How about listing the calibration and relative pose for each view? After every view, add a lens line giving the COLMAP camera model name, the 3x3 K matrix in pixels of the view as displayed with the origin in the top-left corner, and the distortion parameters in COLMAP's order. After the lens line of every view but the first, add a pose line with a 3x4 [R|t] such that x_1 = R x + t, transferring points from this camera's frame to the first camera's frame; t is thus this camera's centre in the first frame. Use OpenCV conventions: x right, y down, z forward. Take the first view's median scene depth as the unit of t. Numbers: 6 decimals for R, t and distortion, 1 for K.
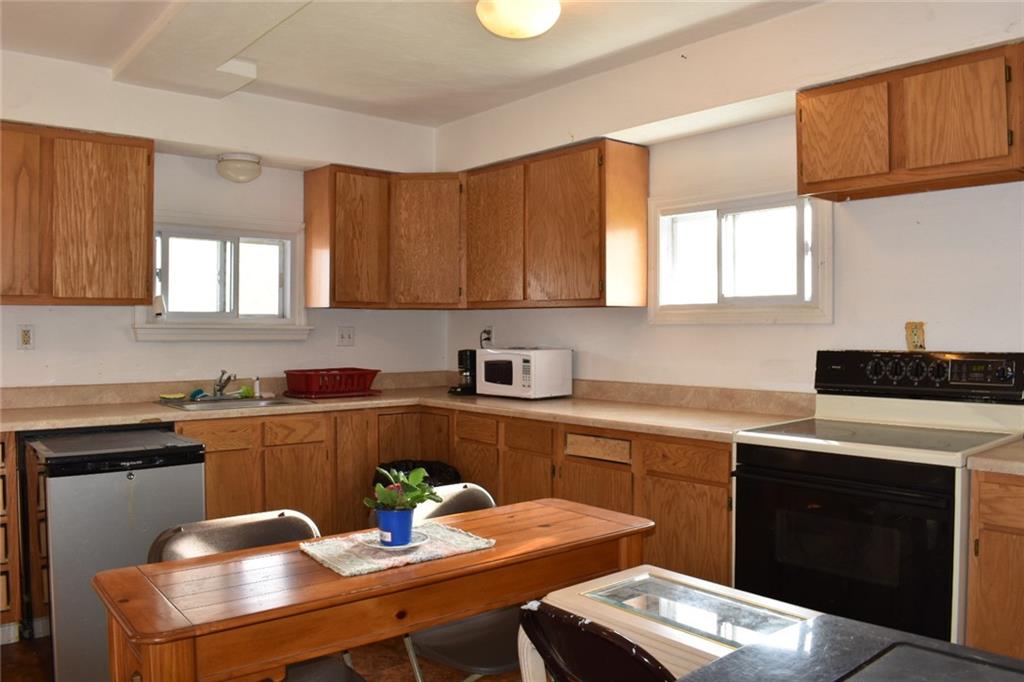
lens RADIAL K [[795.7, 0, 525.0], [0, 795.7, 330.5], [0, 0, 1]] dist [-0.099741, 0.014022]
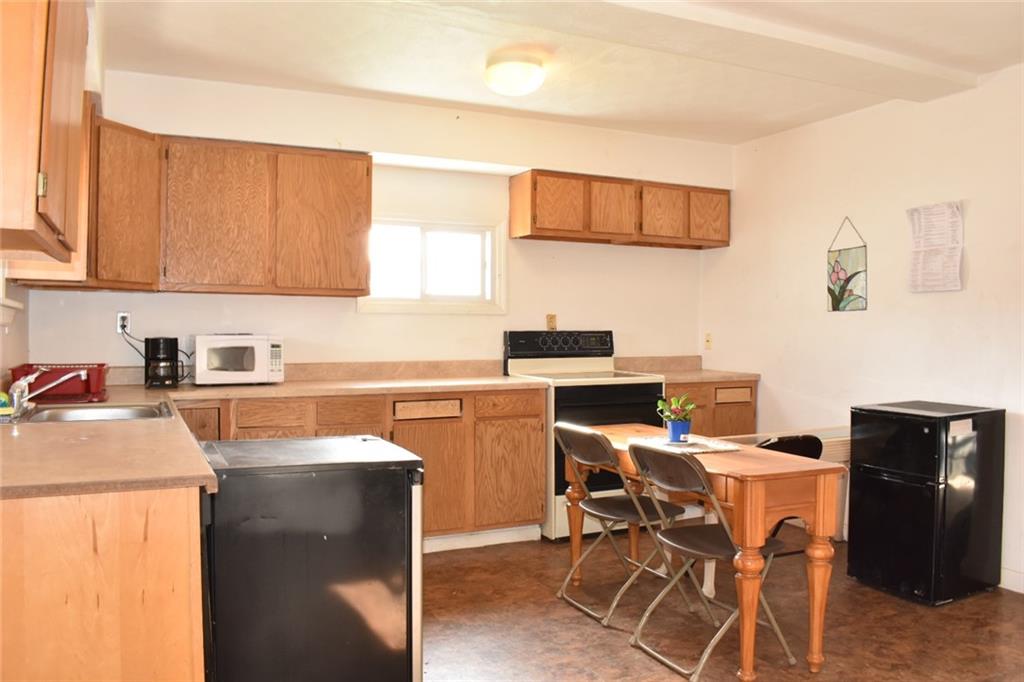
lens RADIAL K [[795.7, 0, 504.4], [0, 795.7, 334.7], [0, 0, 1]] dist [-0.099741, 0.014022]
pose [[0.272303, -0.003458, 0.962205, -1.114163], [-0.000355, 0.999993, 0.003694, 0.025249], [-0.962211, -0.001348, 0.272300, 0.551415]]
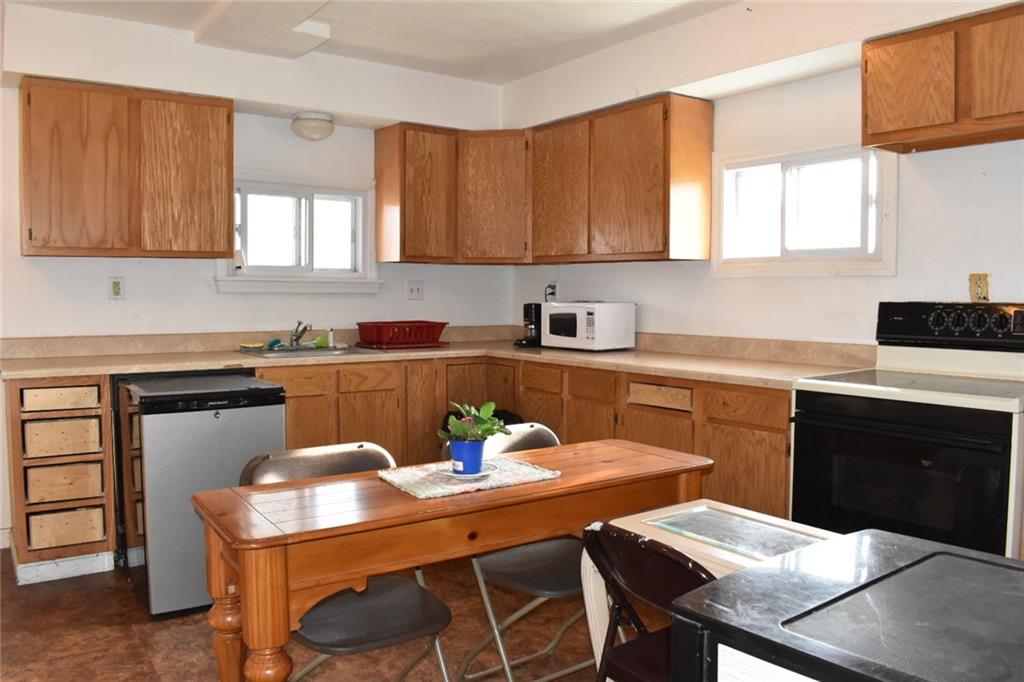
lens RADIAL K [[795.7, 0, 523.1], [0, 795.7, 333.1], [0, 0, 1]] dist [-0.099741, 0.014022]
pose [[0.996691, 0.008422, -0.080841, -0.002061], [-0.004550, 0.998839, 0.047964, 0.018464], [0.081151, -0.047437, 0.995572, -0.033167]]
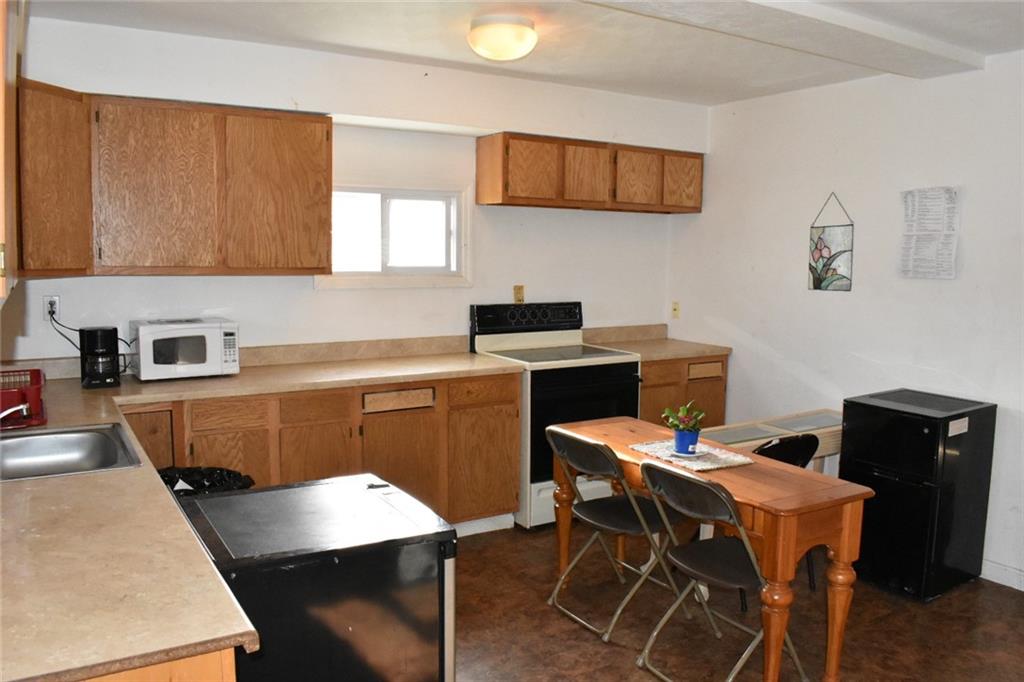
lens RADIAL K [[795.7, 0, 508.4], [0, 795.7, 335.2], [0, 0, 1]] dist [-0.099741, 0.014022]
pose [[0.163952, -0.096262, 0.981760, -1.040729], [-0.006540, 0.995099, 0.098662, -0.064421], [-0.986447, -0.022597, 0.162519, 0.668612]]
